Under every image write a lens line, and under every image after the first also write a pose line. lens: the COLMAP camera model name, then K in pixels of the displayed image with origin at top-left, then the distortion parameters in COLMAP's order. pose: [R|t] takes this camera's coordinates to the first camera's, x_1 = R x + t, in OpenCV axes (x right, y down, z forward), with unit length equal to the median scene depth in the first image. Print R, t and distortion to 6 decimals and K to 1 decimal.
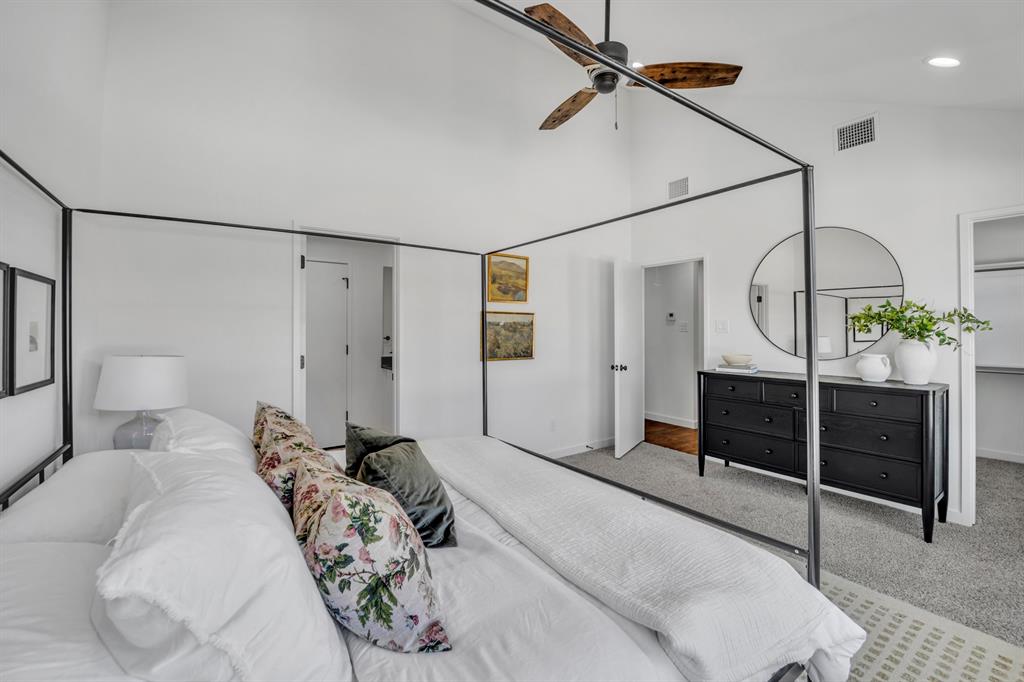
lens RADIAL K [[422.7, 0, 515.4], [0, 422.7, 321.2], [0, 0, 1]] dist [-0.019000, 0.001007]
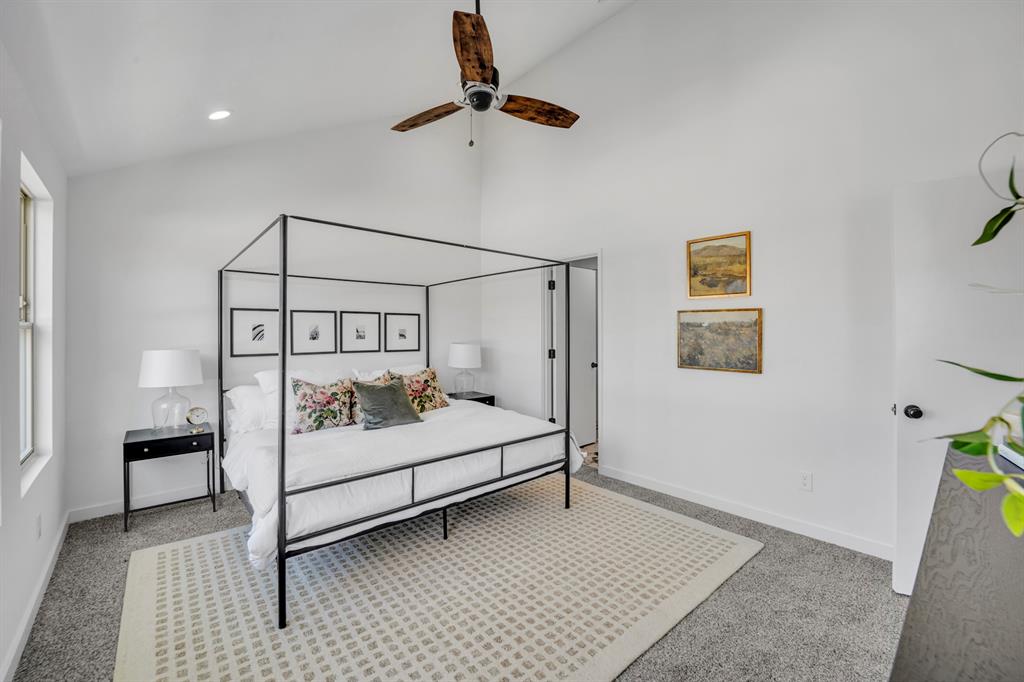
lens RADIAL K [[422.7, 0, 505.6], [0, 422.7, 329.9], [0, 0, 1]] dist [-0.019000, 0.001007]
pose [[0.097980, -0.001173, -0.995188, 0.782042], [0.022852, 0.999738, 0.001072, 0.007085], [0.994926, -0.022847, 0.097981, 0.576624]]
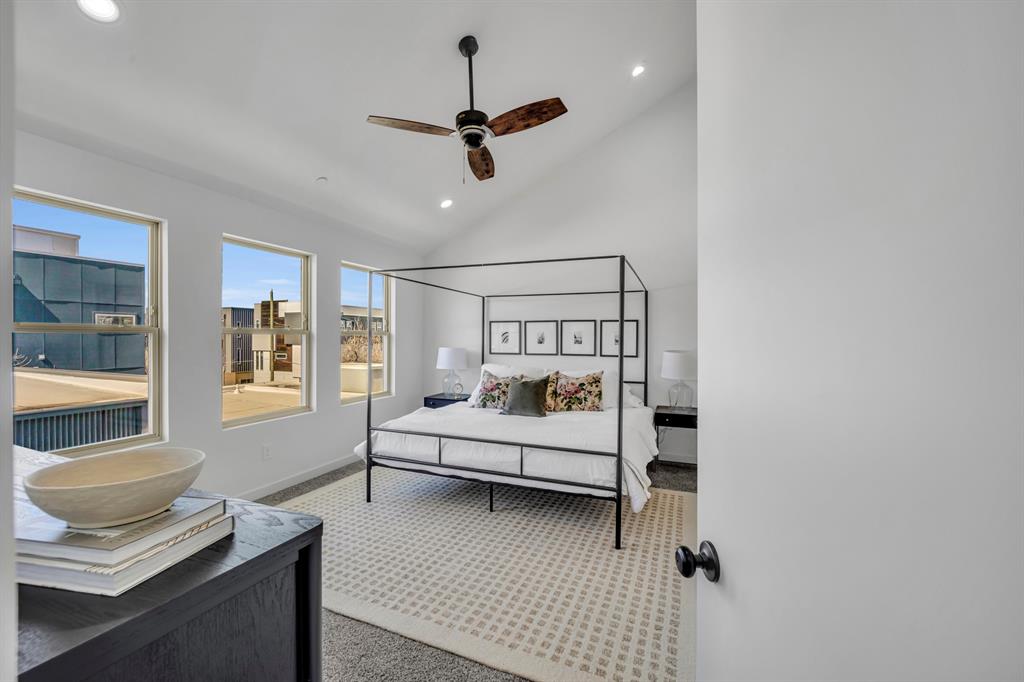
lens RADIAL K [[422.7, 0, 516.1], [0, 422.7, 335.0], [0, 0, 1]] dist [-0.019000, 0.001007]
pose [[-0.843554, -0.005380, -0.537017, 0.476596], [0.008712, 0.999681, -0.023699, 0.025242], [0.536974, -0.024670, -0.843238, 1.288337]]
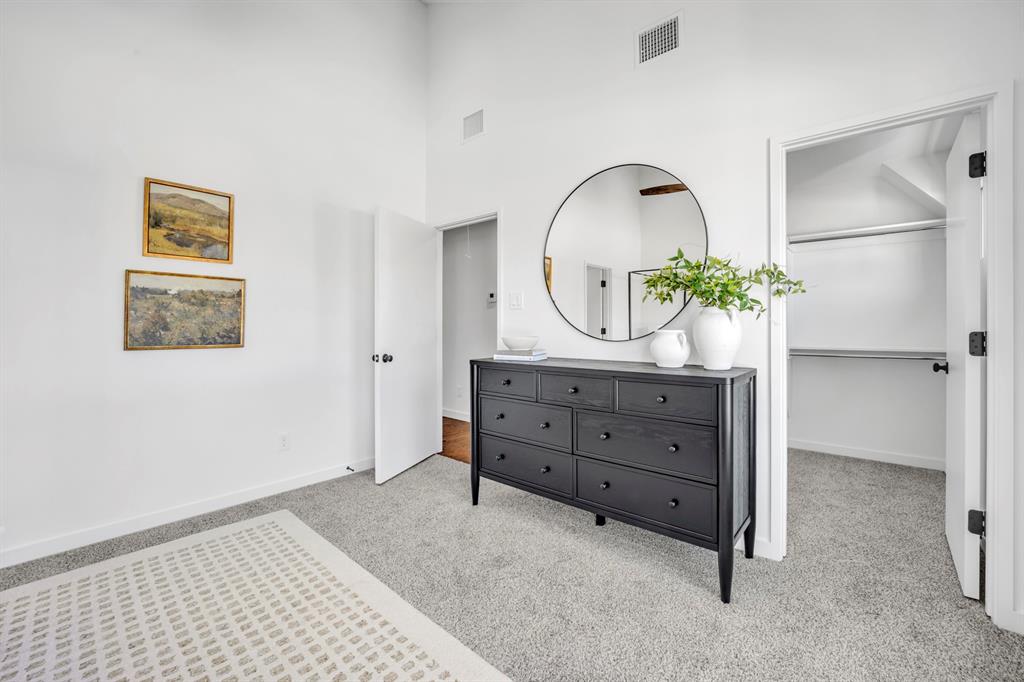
lens RADIAL K [[422.7, 0, 512.3], [0, 422.7, 320.8], [0, 0, 1]] dist [-0.019000, 0.001007]
pose [[0.973191, 0.000932, 0.229996, 0.343852], [-0.001993, 0.999988, 0.004380, 0.049224], [-0.229990, -0.004721, 0.973182, 0.285054]]
